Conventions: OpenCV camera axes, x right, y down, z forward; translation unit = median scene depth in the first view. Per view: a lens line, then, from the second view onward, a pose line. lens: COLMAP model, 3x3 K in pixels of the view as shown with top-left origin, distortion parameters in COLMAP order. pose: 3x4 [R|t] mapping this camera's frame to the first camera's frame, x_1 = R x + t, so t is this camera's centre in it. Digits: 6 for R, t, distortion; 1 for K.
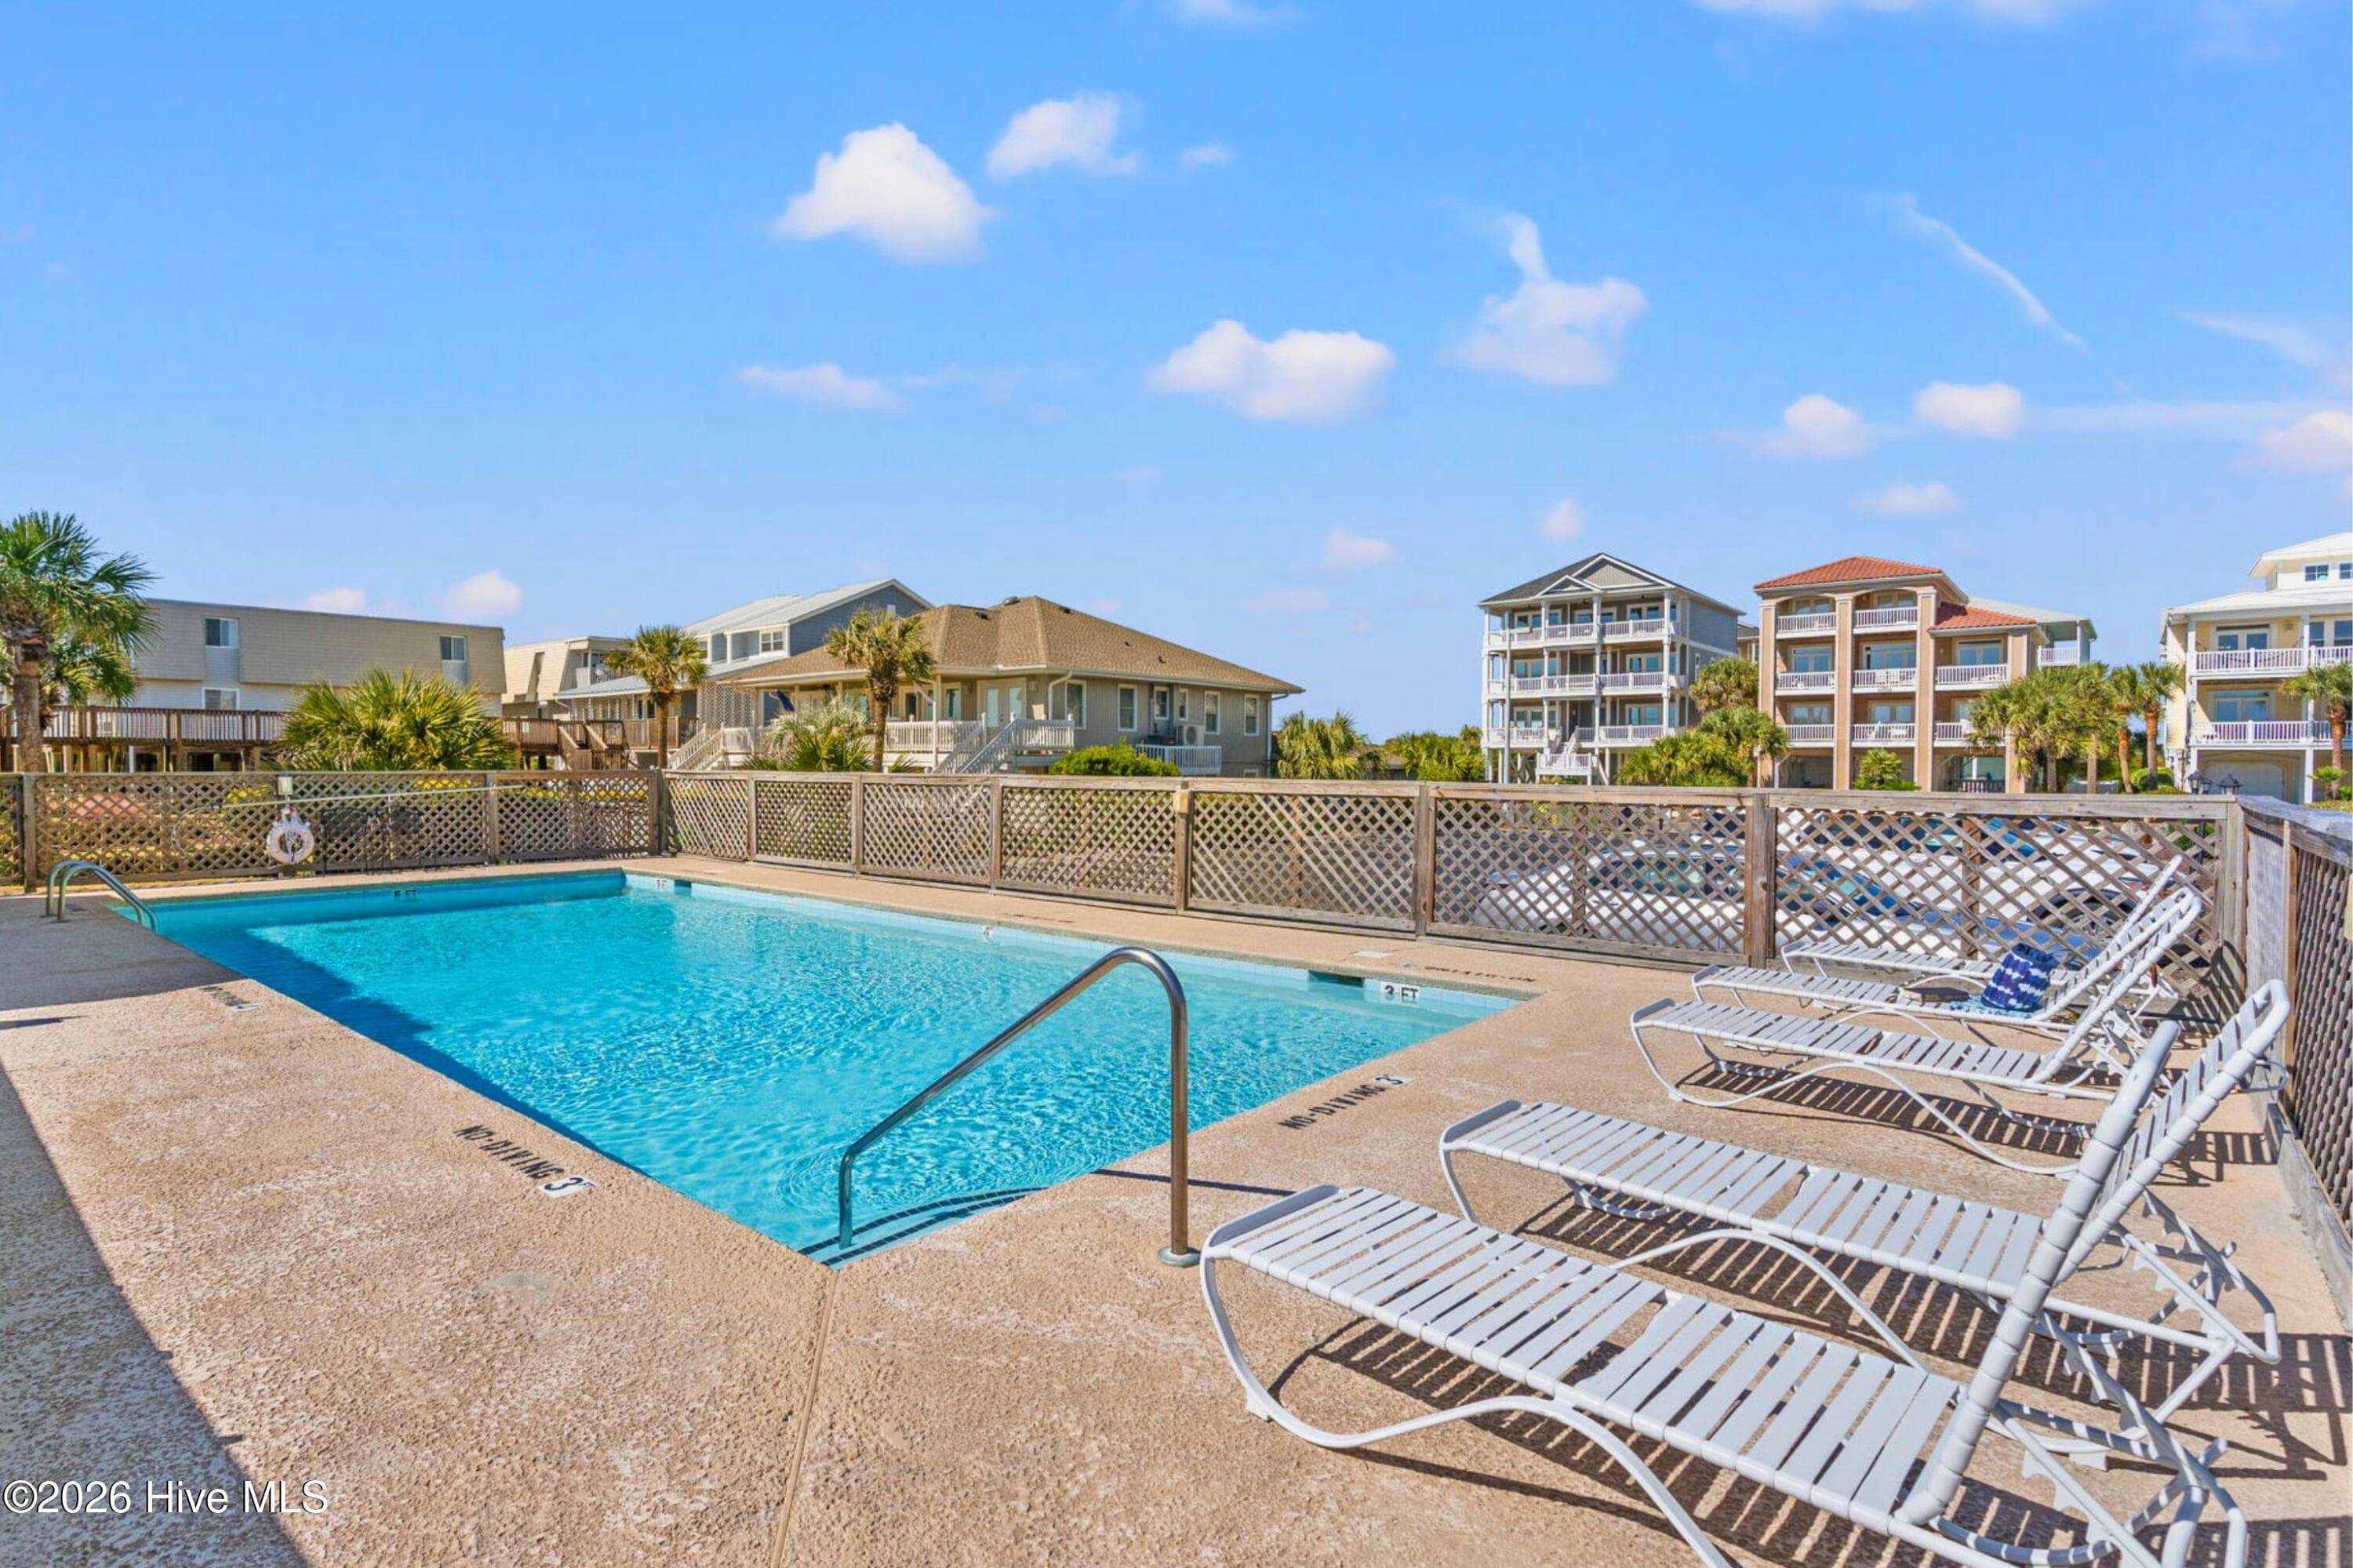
lens RADIAL K [[1130.2, 0, 1176.5], [0, 1130.2, 784.0], [0, 0, 1]] dist [-0.015631, 0.000118]
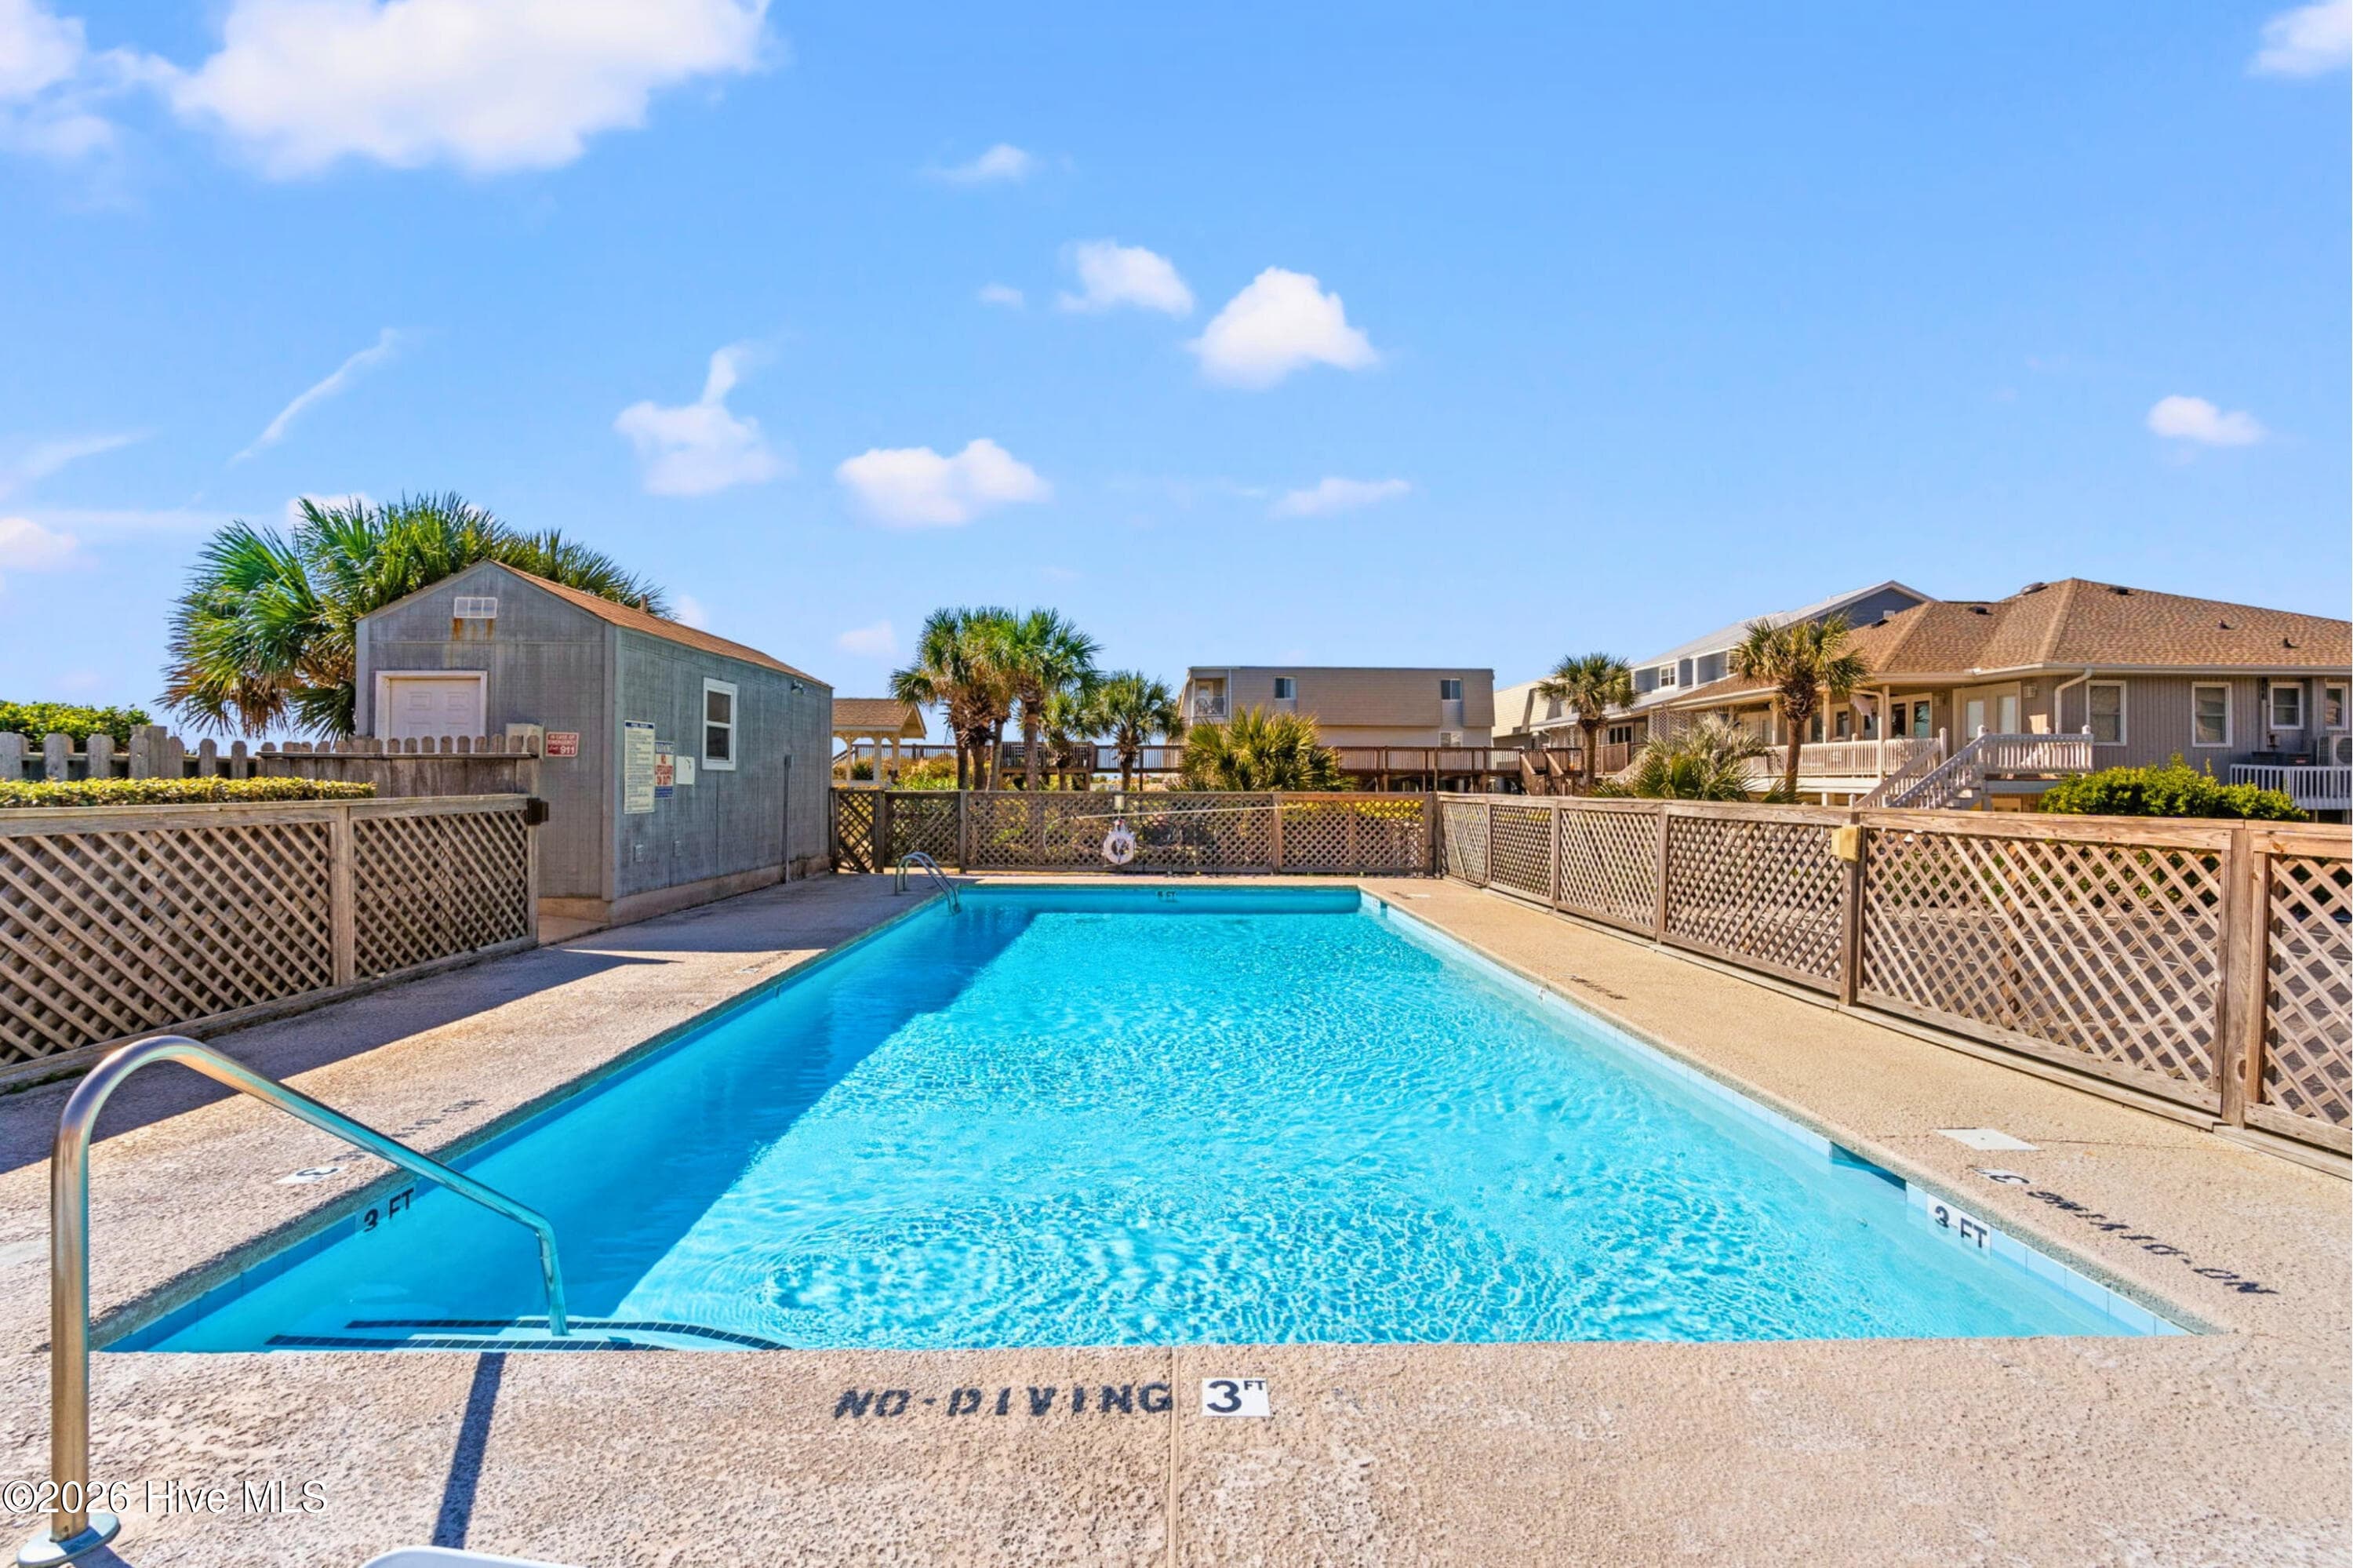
lens RADIAL K [[1104.3, 0, 1176.5], [0, 1104.3, 784.0], [0, 0, 1]] dist [0.001583, 0.000687]
pose [[0.673801, 0.001288, -0.738912, 0.222026], [-0.018407, 0.999717, -0.015043, -0.002140], [0.738683, 0.023737, 0.673634, 0.262905]]
